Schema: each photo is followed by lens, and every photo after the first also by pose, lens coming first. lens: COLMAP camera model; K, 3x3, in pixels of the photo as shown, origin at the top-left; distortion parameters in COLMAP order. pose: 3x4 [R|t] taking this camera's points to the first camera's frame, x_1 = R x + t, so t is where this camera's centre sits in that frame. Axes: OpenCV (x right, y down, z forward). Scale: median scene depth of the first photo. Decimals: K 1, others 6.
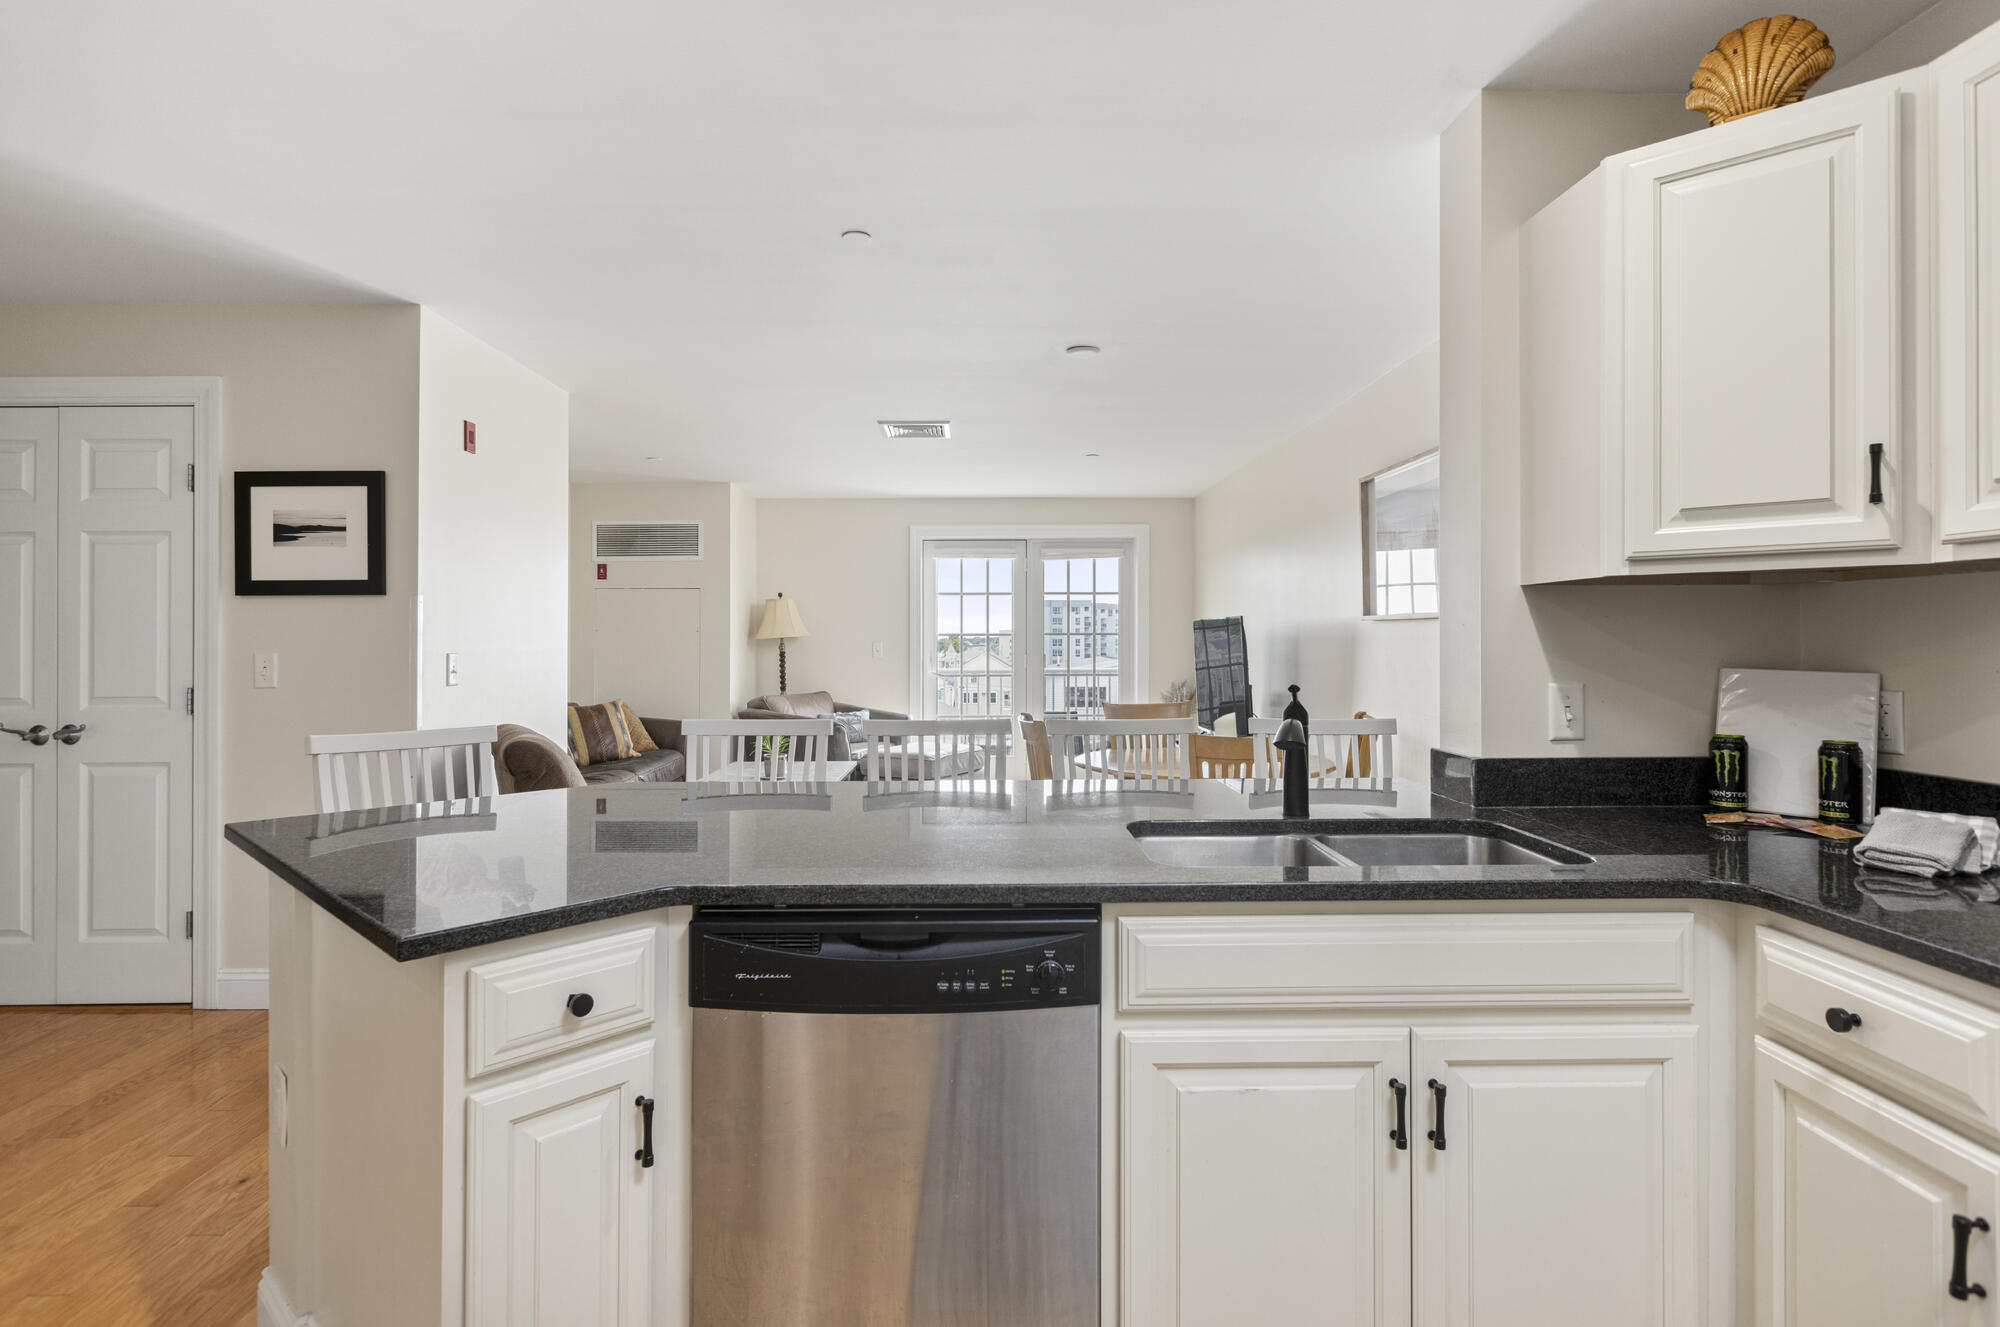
lens RADIAL K [[1002.0, 0, 989.7], [0, 1002.0, 632.4], [0, 0, 1]] dist [0.001045, -0.000226]
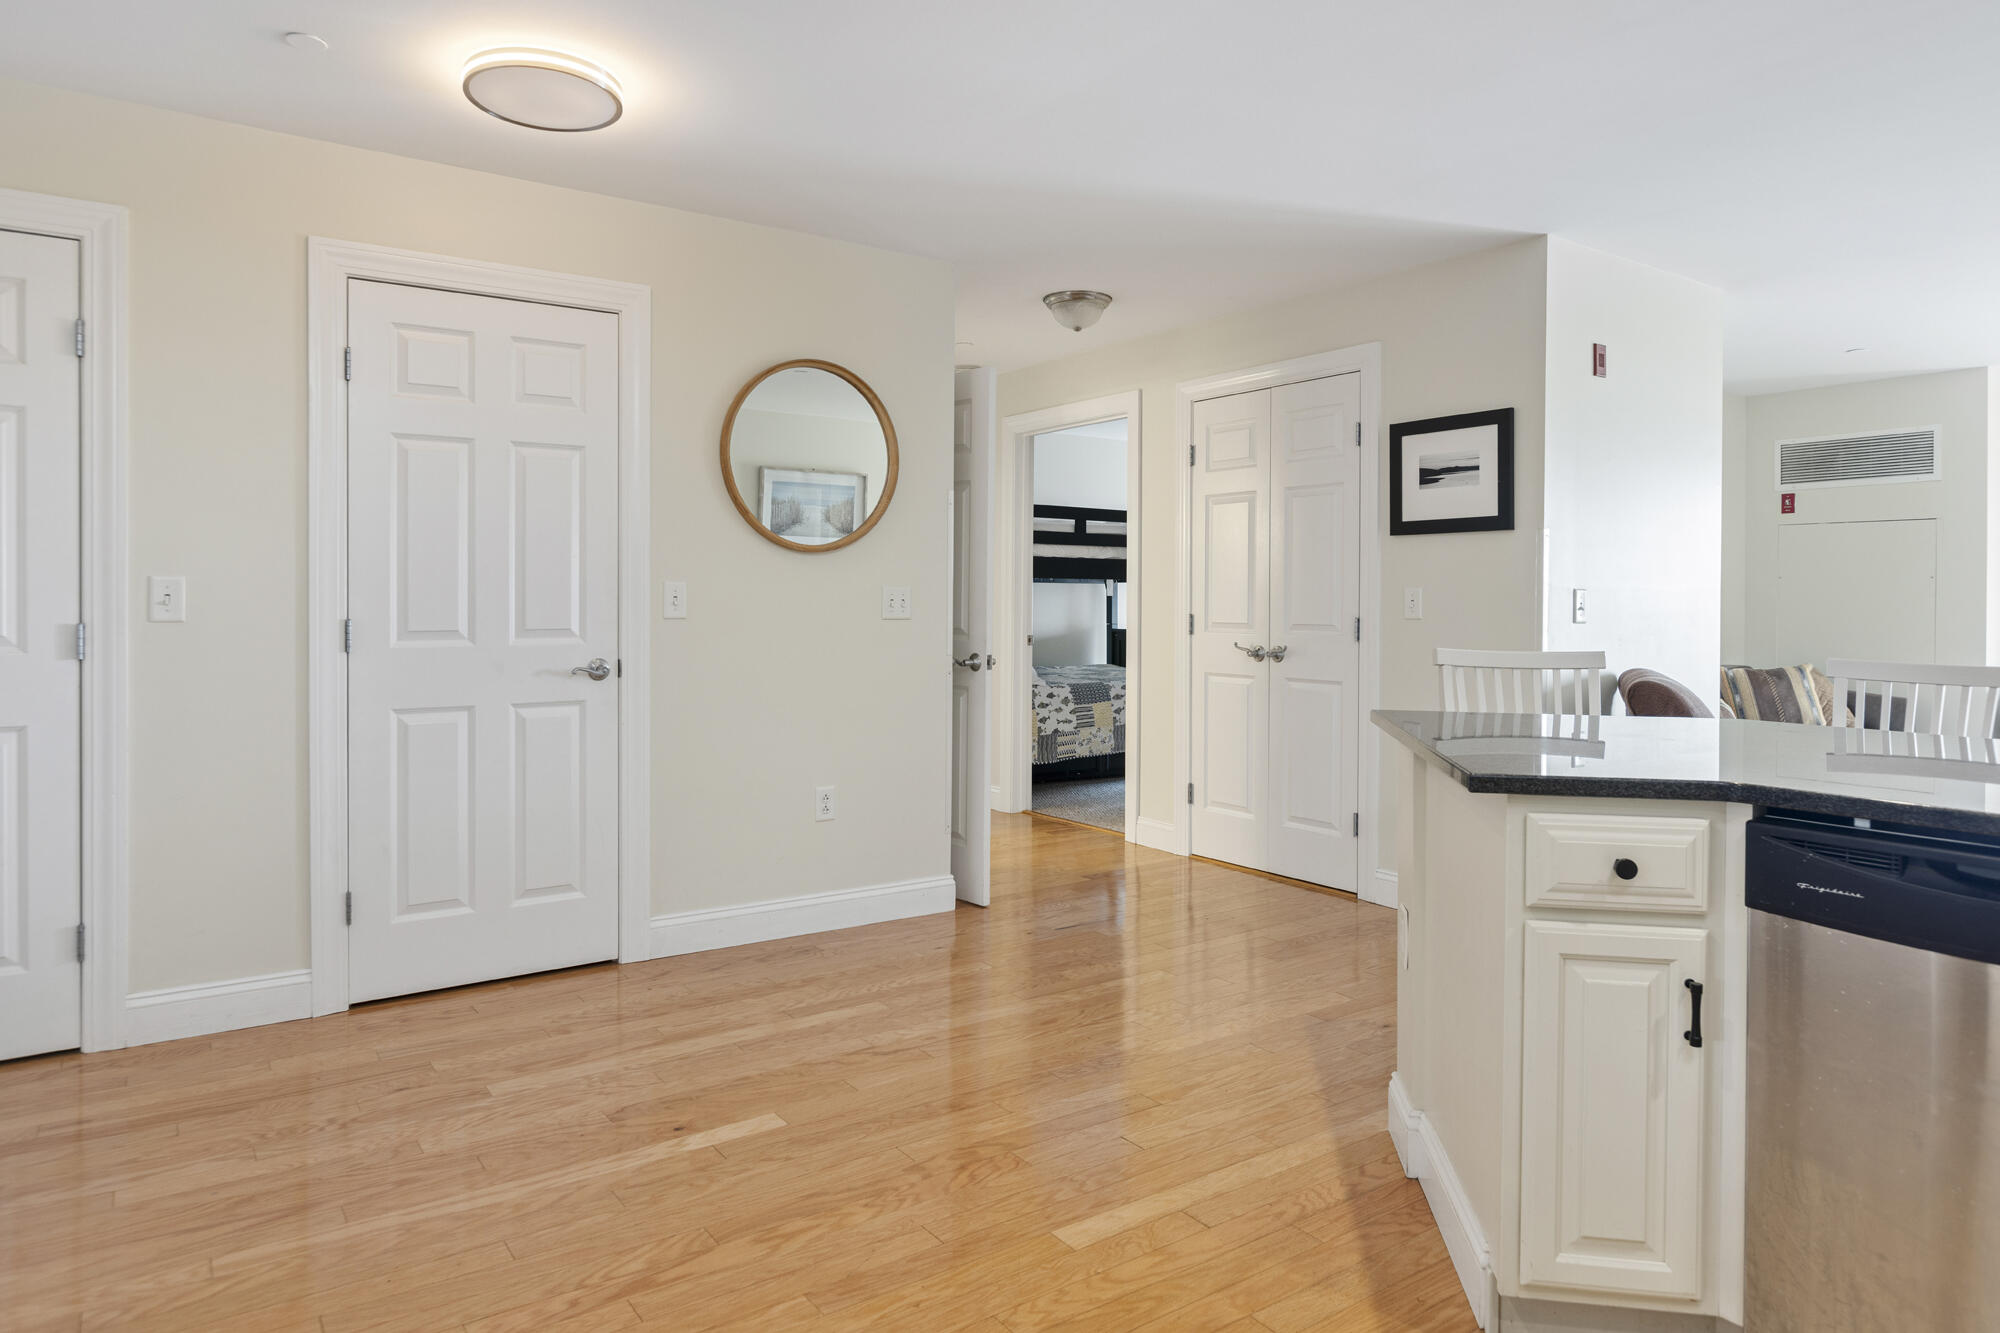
lens RADIAL K [[1210.6, 0, 981.4], [0, 1210.6, 587.6], [0, 0, 1]] dist [-0.014609, 0.004947]
pose [[0.552512, -0.001083, -0.833505, 0.115011], [-0.005181, 0.999975, -0.004734, 0.029502], [0.833489, 0.006934, 0.552492, -0.119383]]
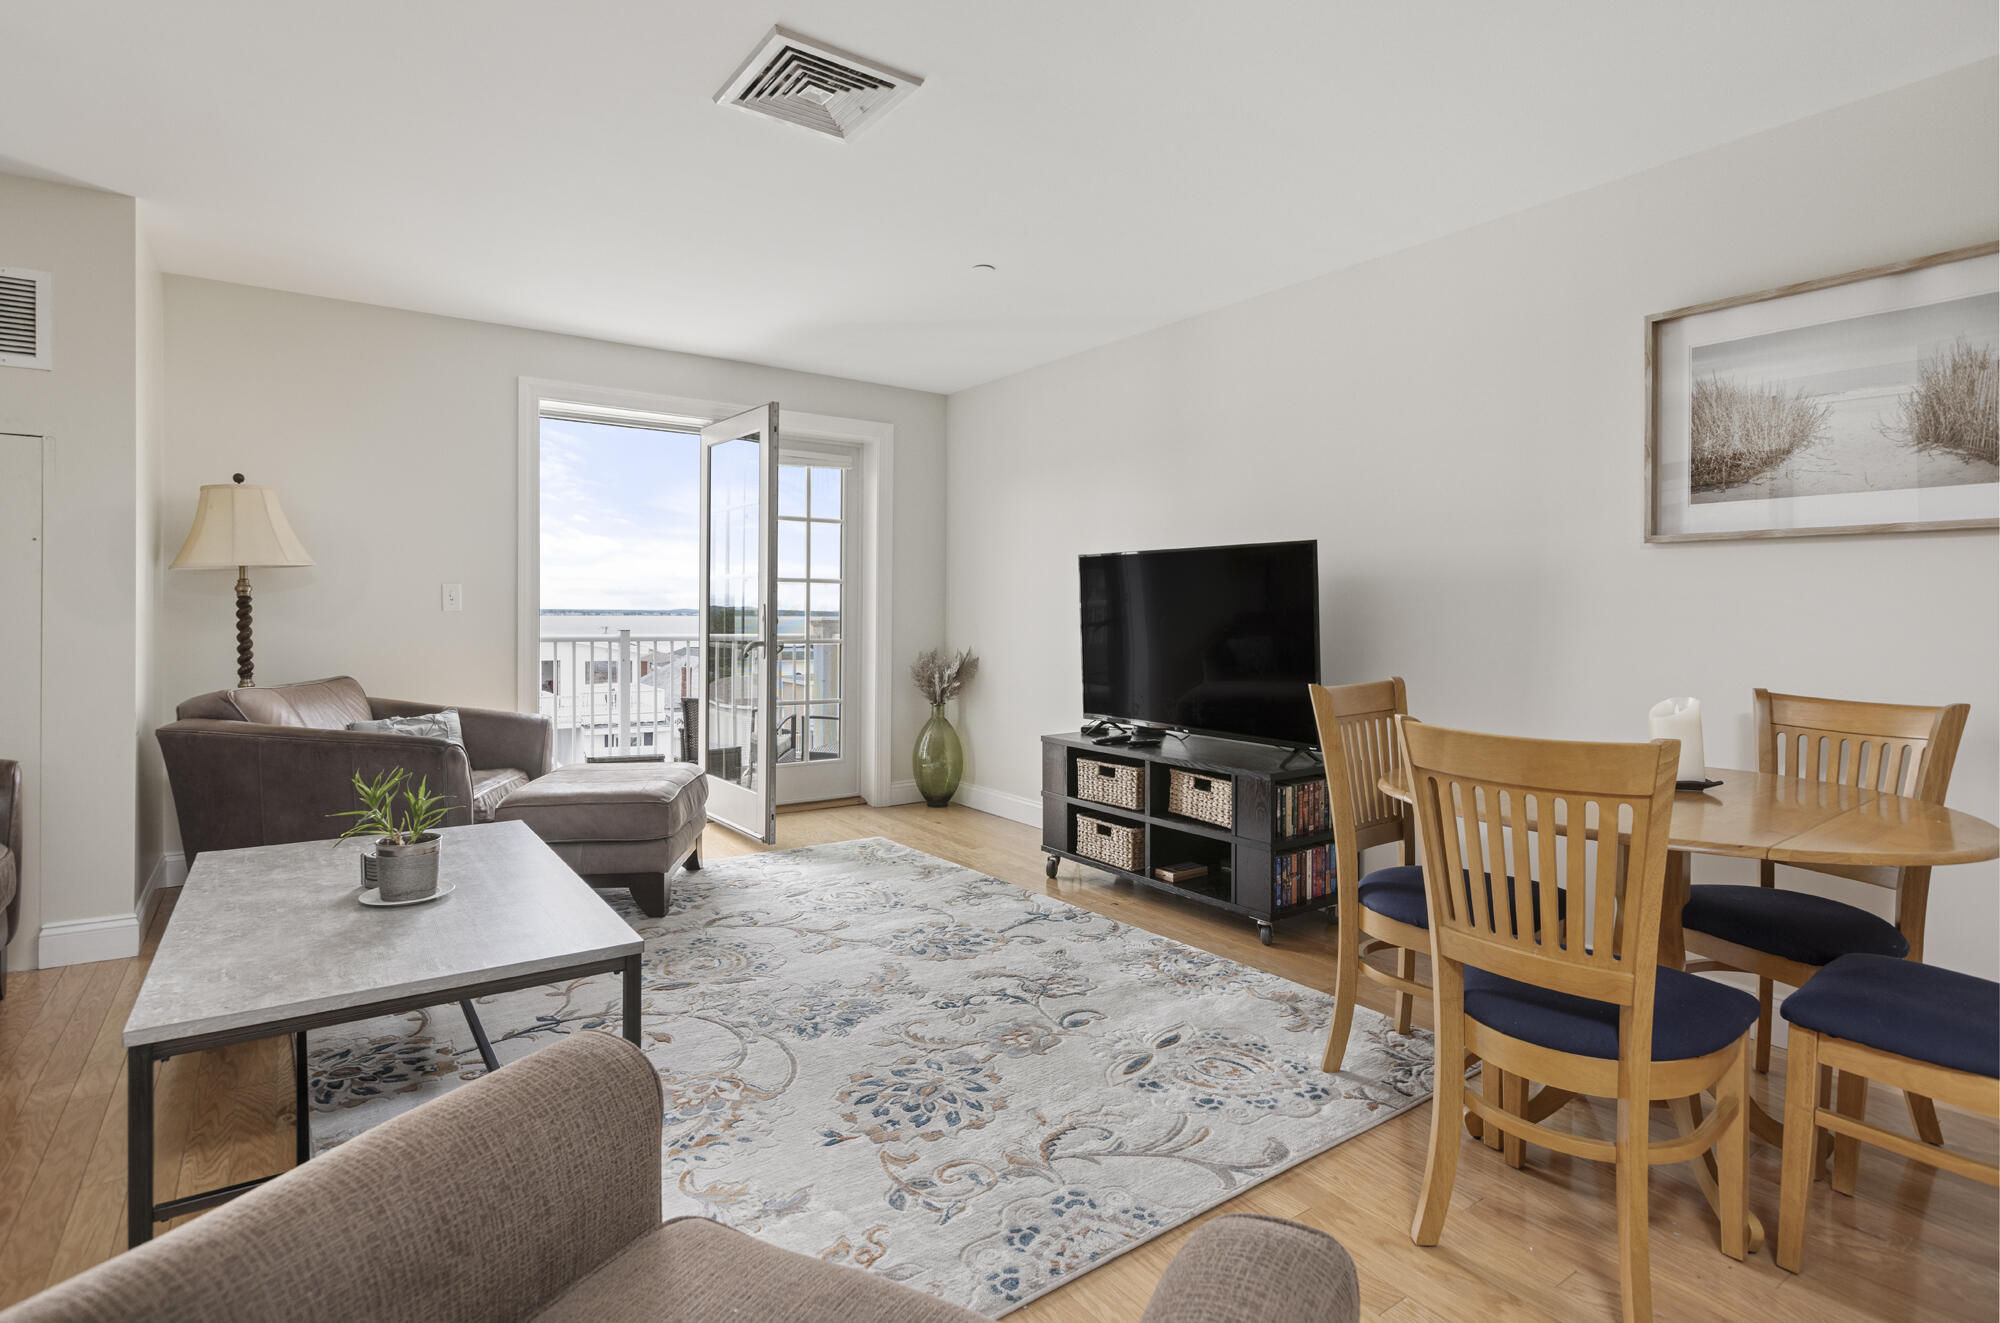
lens RADIAL K [[1008.0, 0, 975.1], [0, 1008.0, 618.6], [0, 0, 1]] dist [0.011434, -0.000096]
pose [[0.835257, 0.008160, 0.549799, -0.425175], [-0.015811, 0.999833, 0.009181, 0.046331], [-0.549632, -0.016362, 0.835247, 0.940938]]
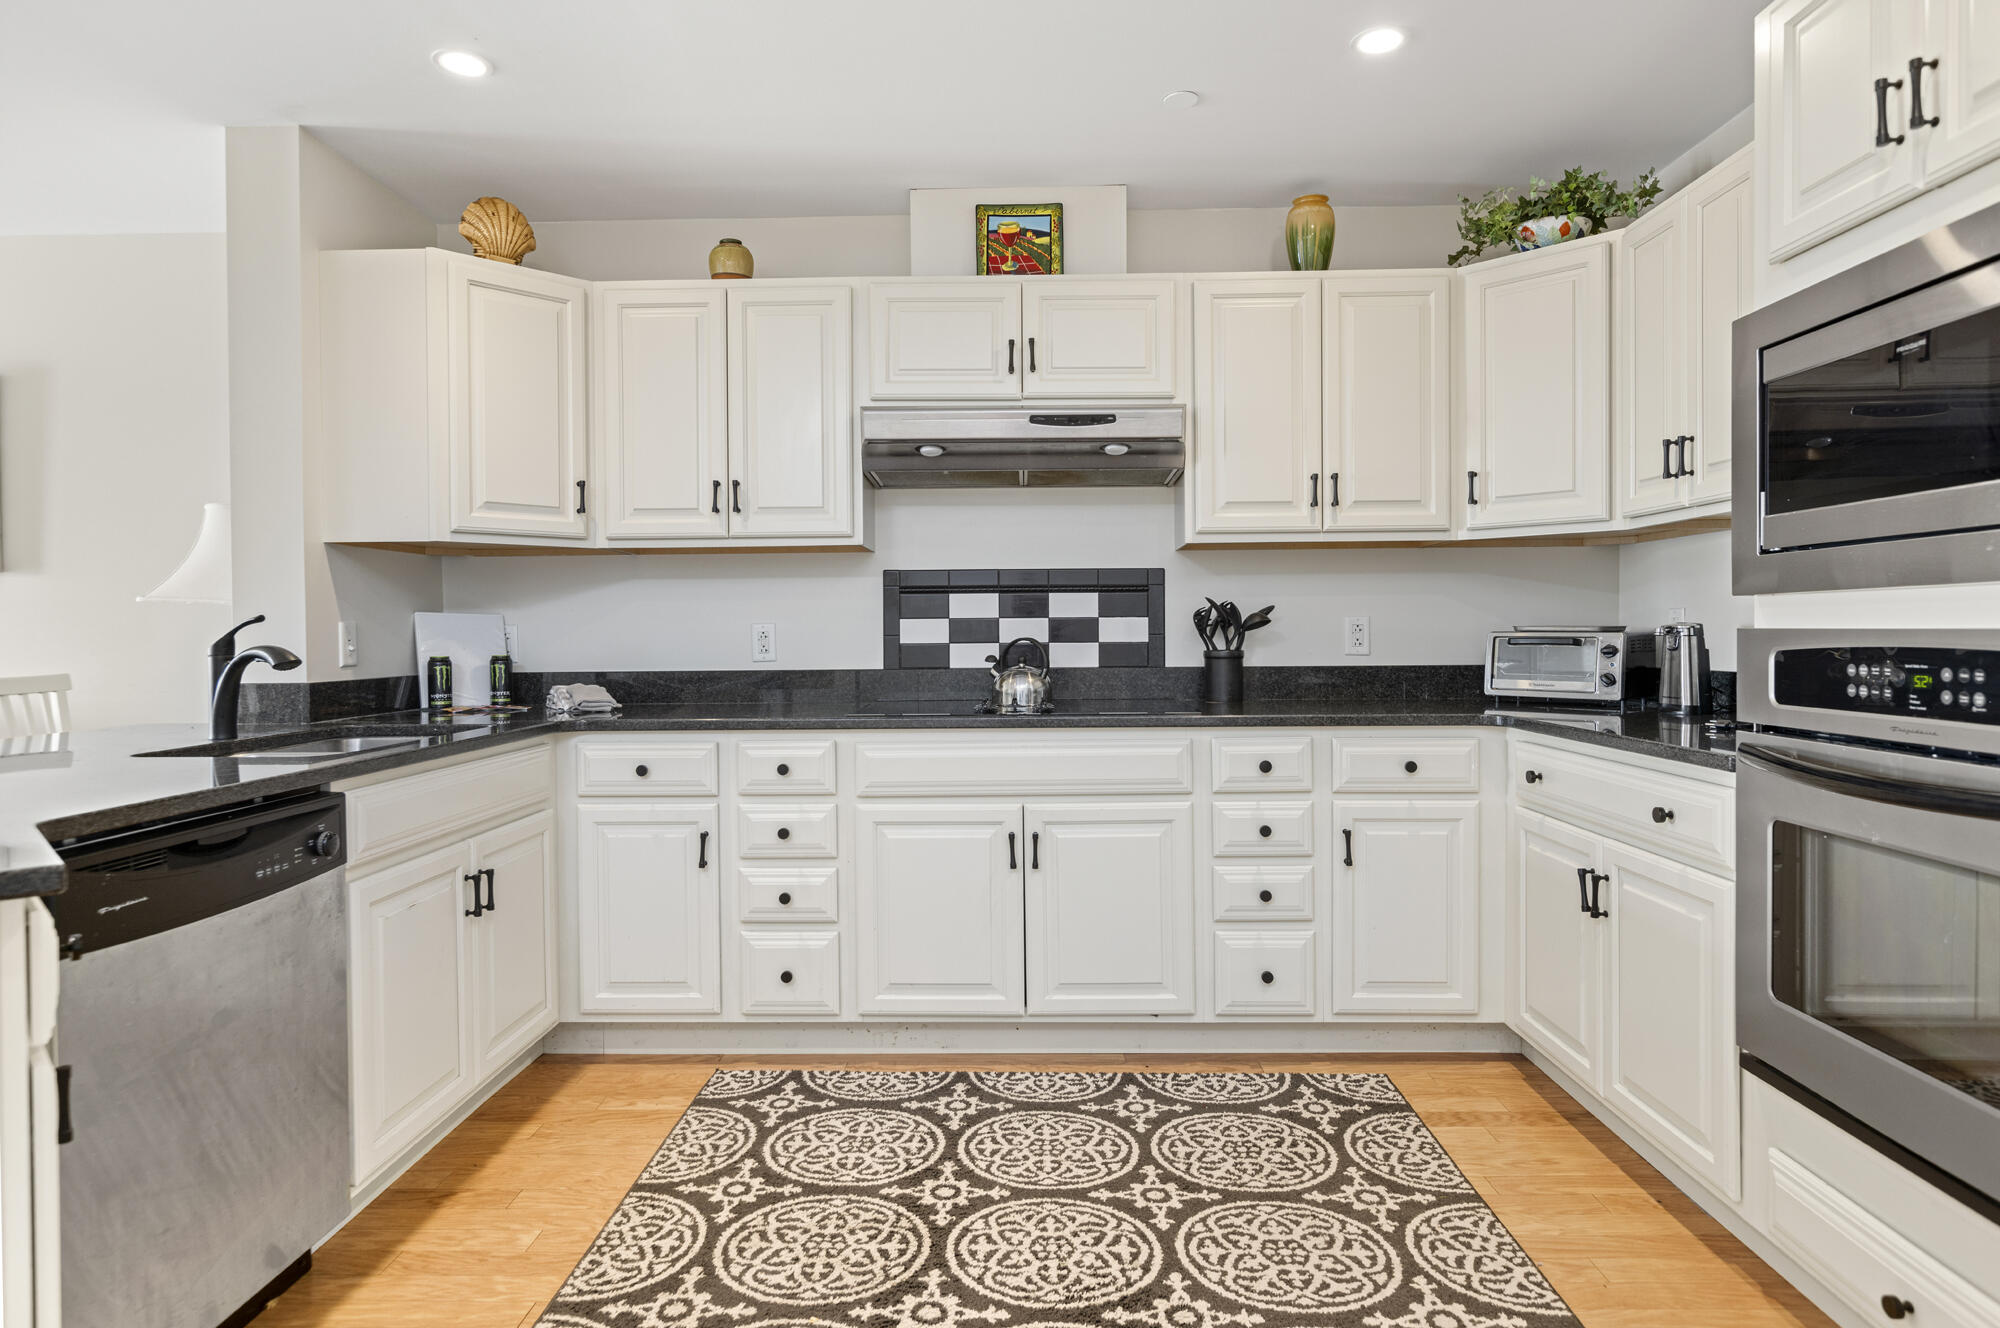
lens RADIAL K [[1134.8, 0, 1002.7], [0, 1134.8, 624.0], [0, 0, 1]] dist [-0.003424, -0.000826]
pose [[0.040210, 0.008167, 0.999158, -0.517820], [0.000939, 0.999966, -0.008212, 0.040977], [-0.999191, 0.001269, 0.040201, 0.067234]]
